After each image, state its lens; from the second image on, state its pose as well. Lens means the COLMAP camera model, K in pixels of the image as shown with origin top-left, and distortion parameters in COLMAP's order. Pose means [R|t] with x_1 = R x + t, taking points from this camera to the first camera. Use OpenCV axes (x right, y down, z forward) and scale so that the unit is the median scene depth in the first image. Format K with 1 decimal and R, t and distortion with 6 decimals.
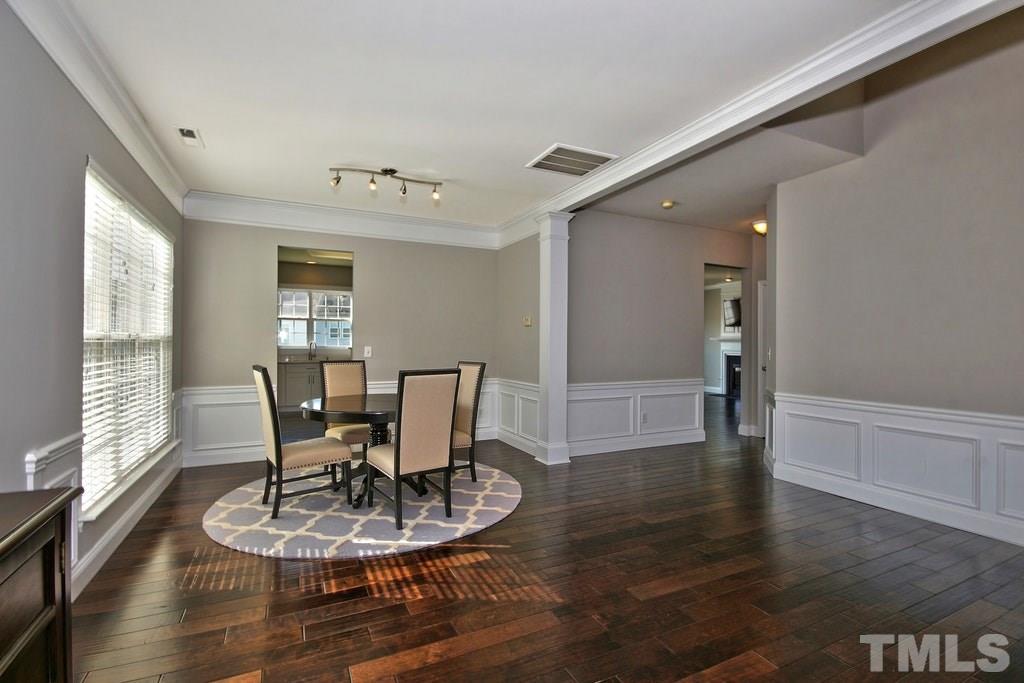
lens RADIAL K [[475.4, 0, 516.3], [0, 475.4, 341.8], [0, 0, 1]] dist [0.000916, 0.000044]
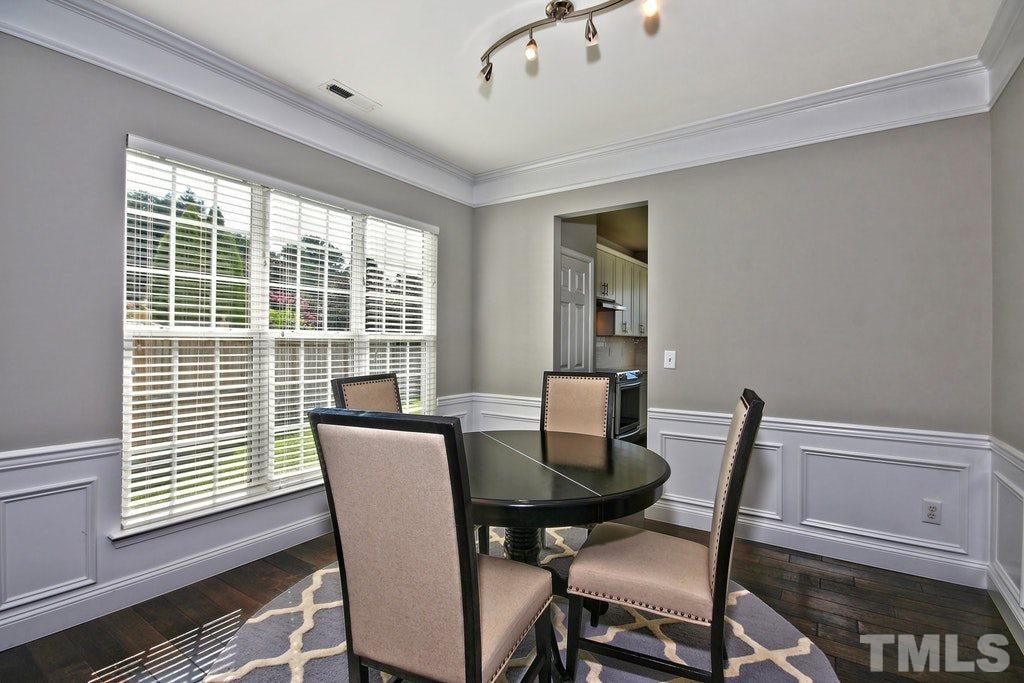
lens RADIAL K [[475.4, 0, 516.3], [0, 475.4, 341.8], [0, 0, 1]] dist [0.000916, 0.000044]
pose [[0.509987, -0.002495, -0.860179, 0.149213], [-0.002135, 0.999989, -0.004167, 0.002665], [0.860180, 0.003961, 0.509976, 0.687143]]
